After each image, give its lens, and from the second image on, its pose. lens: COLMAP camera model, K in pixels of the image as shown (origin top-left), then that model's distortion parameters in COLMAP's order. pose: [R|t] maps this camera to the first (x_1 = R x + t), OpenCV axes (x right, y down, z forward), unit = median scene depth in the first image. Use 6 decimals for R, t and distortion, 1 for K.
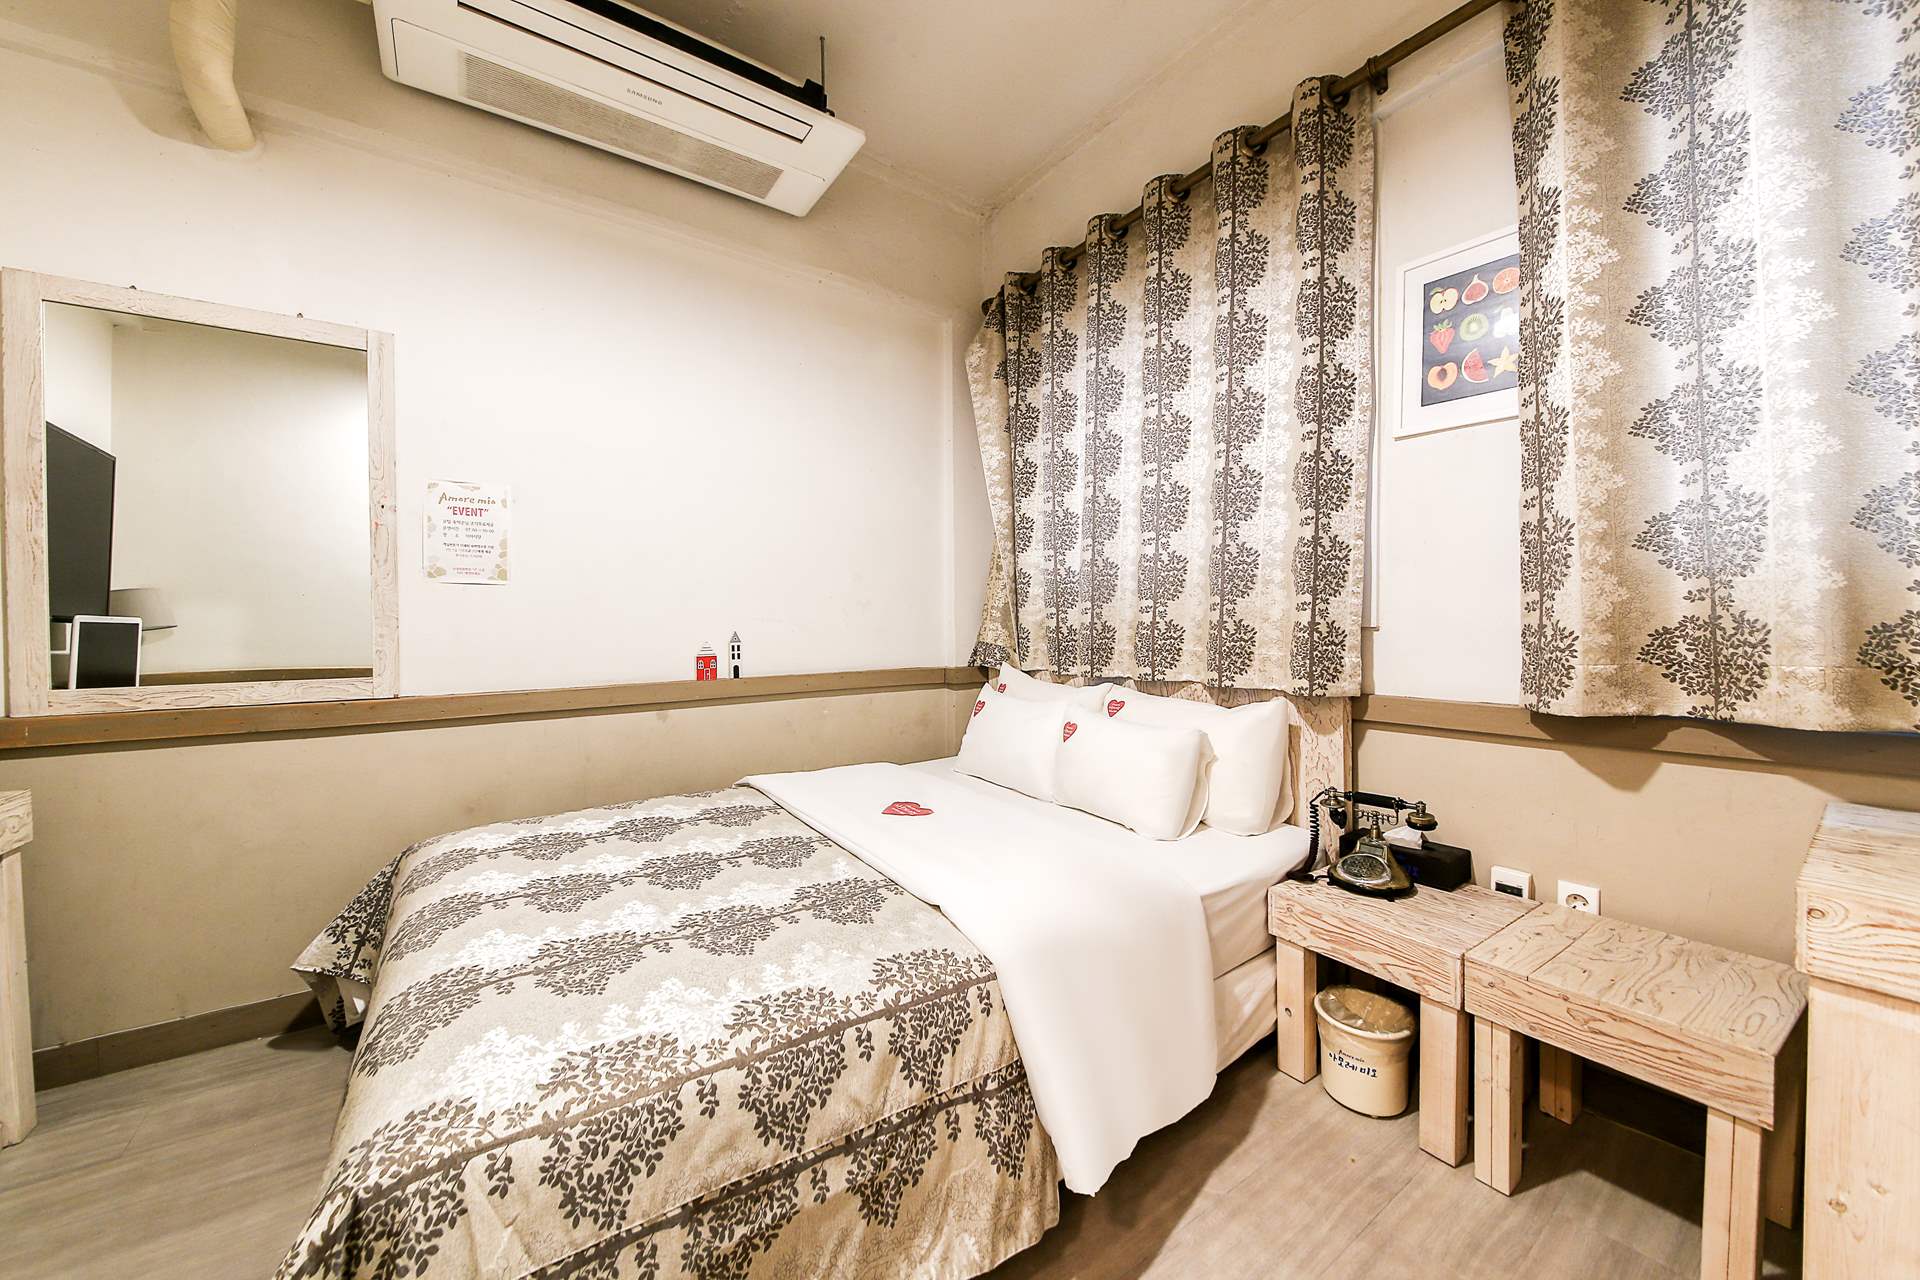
lens RADIAL K [[677.1, 0, 949.9], [0, 677.1, 623.0], [0, 0, 1]] dist [0.021947, -0.013772]
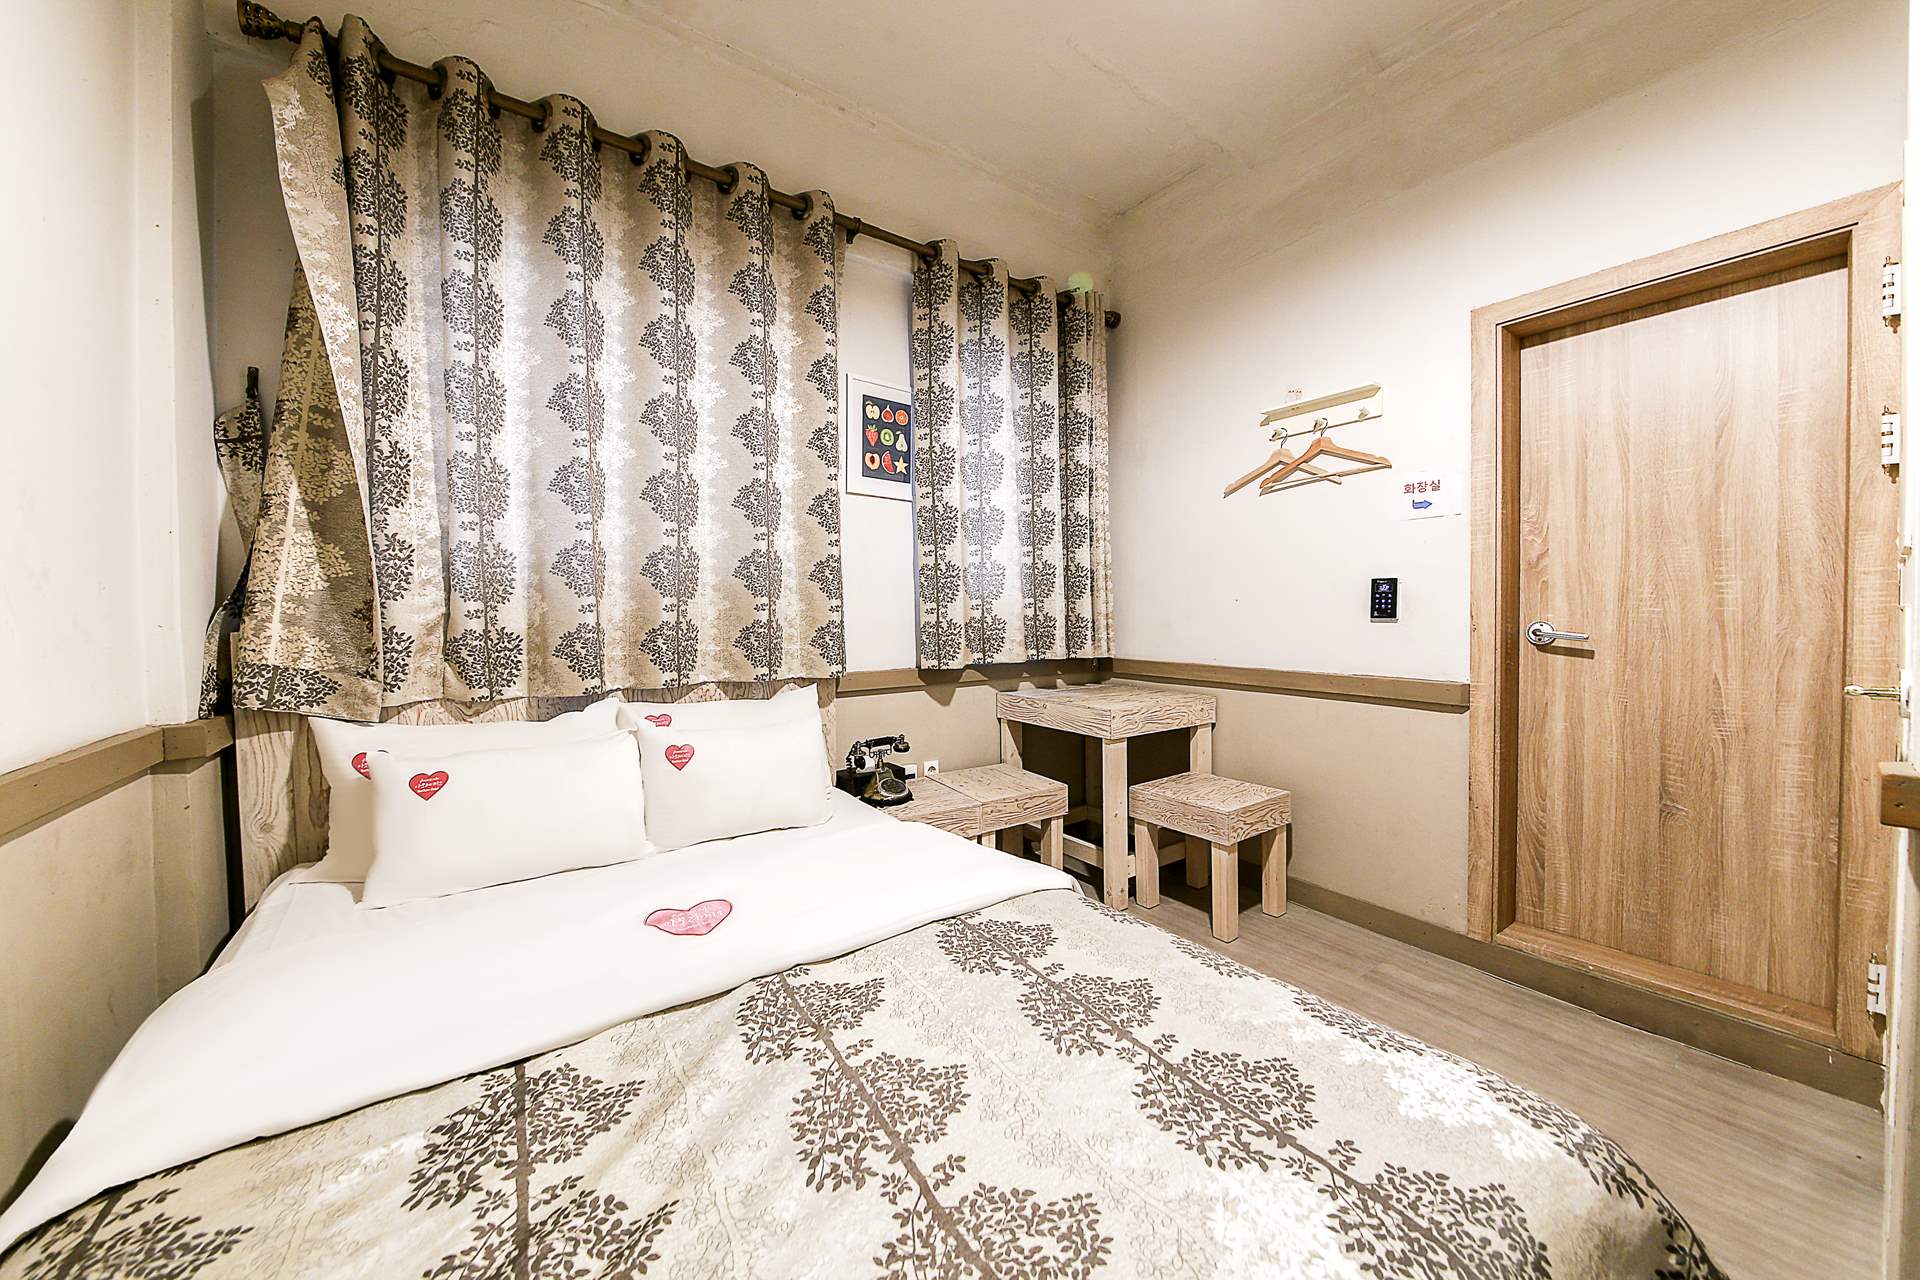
lens RADIAL K [[662.5, 0, 958.3], [0, 662.5, 634.0], [0, 0, 1]] dist [0.000315, -0.012564]
pose [[-0.019457, -0.014043, 0.999712, -0.643370], [0.013437, 0.999807, 0.014306, 0.007988], [-0.999720, 0.013712, -0.019265, 0.697391]]
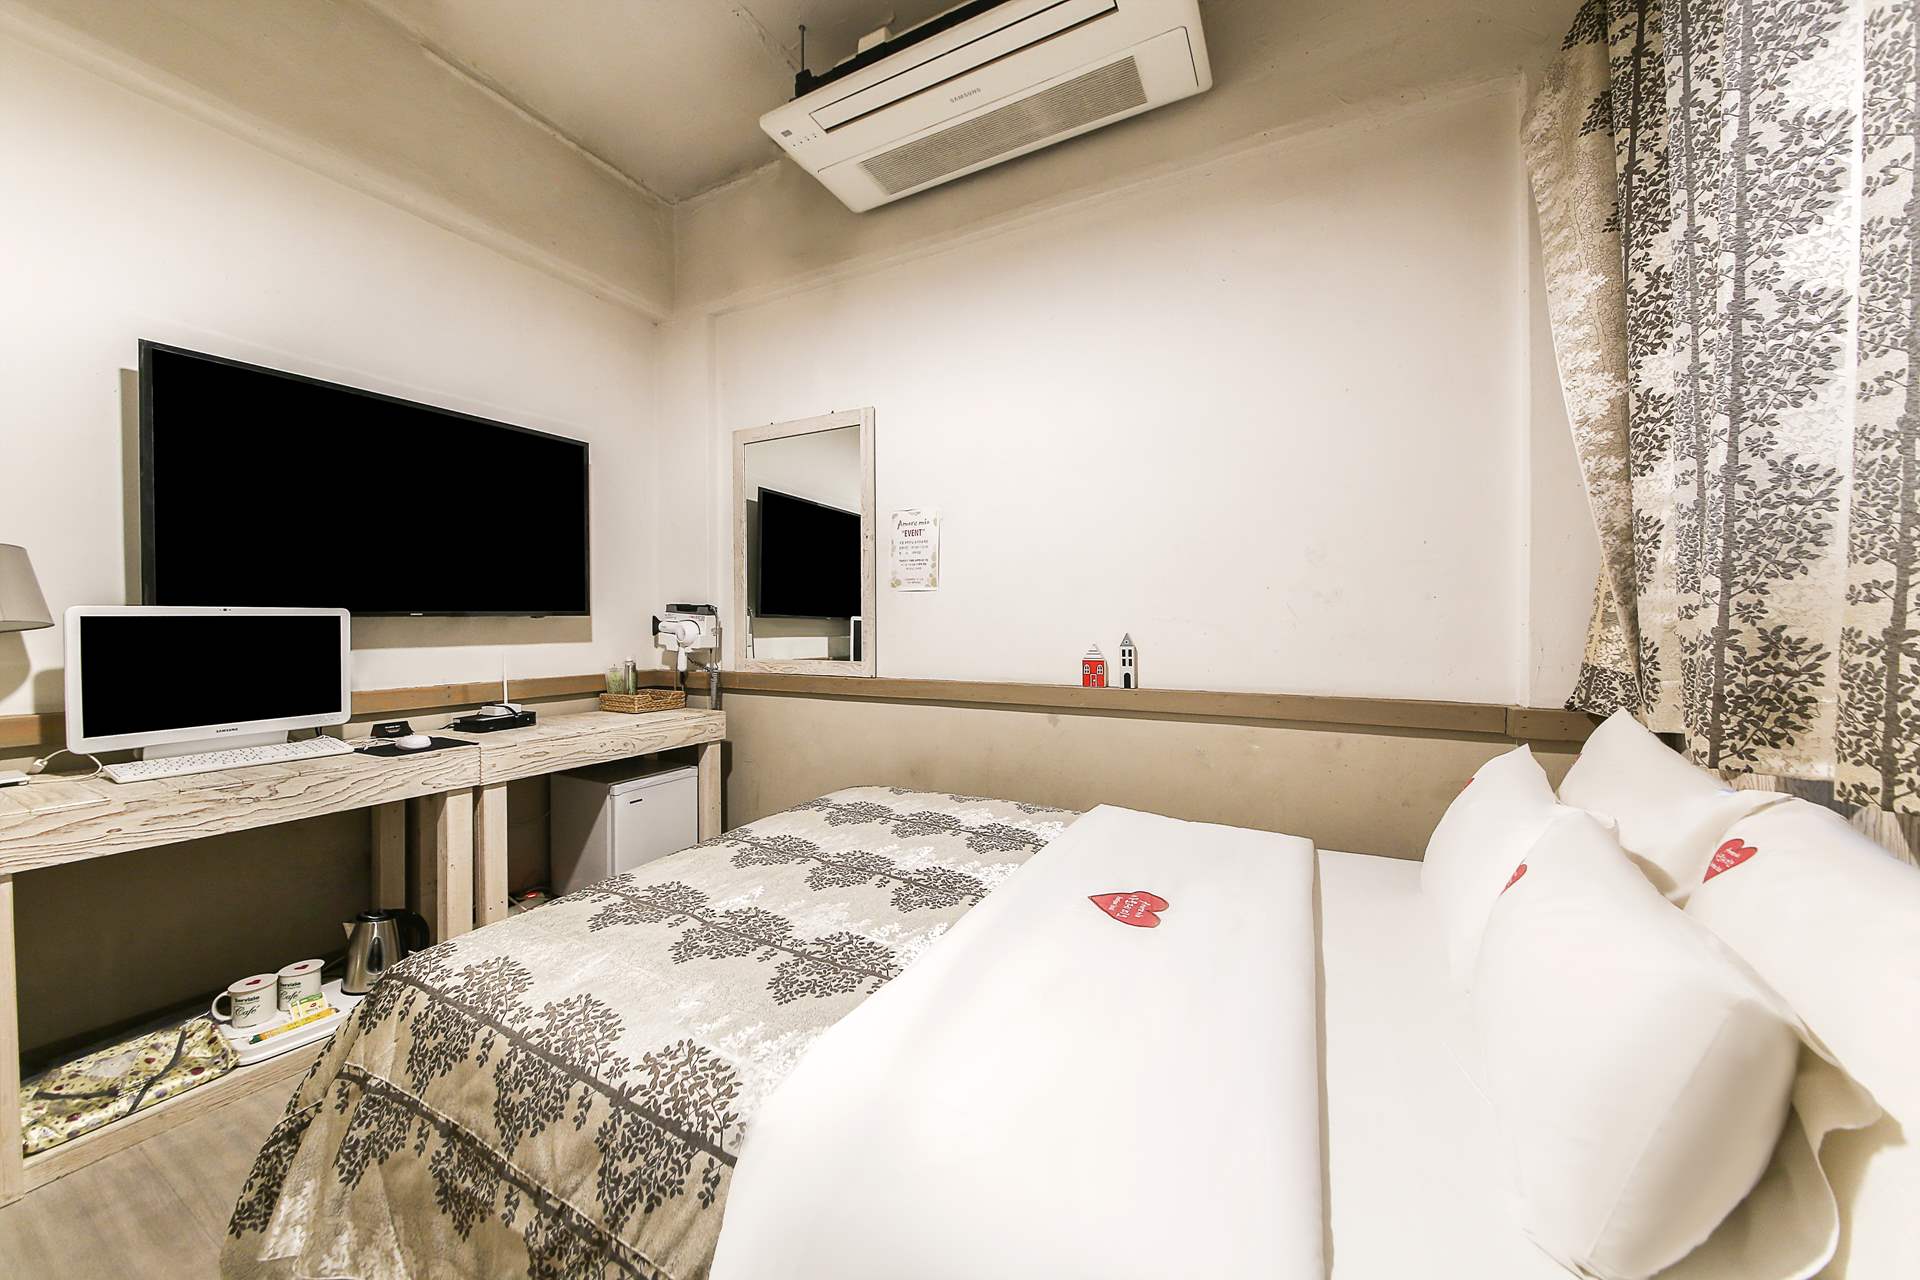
lens RADIAL K [[677.1, 0, 949.9], [0, 677.1, 623.0], [0, 0, 1]] dist [0.021947, -0.013772]
pose [[0.450130, 0.008071, -0.892927, 0.428540], [0.000390, 0.999957, 0.009235, -0.010590], [0.892963, -0.004505, 0.450107, 0.505152]]
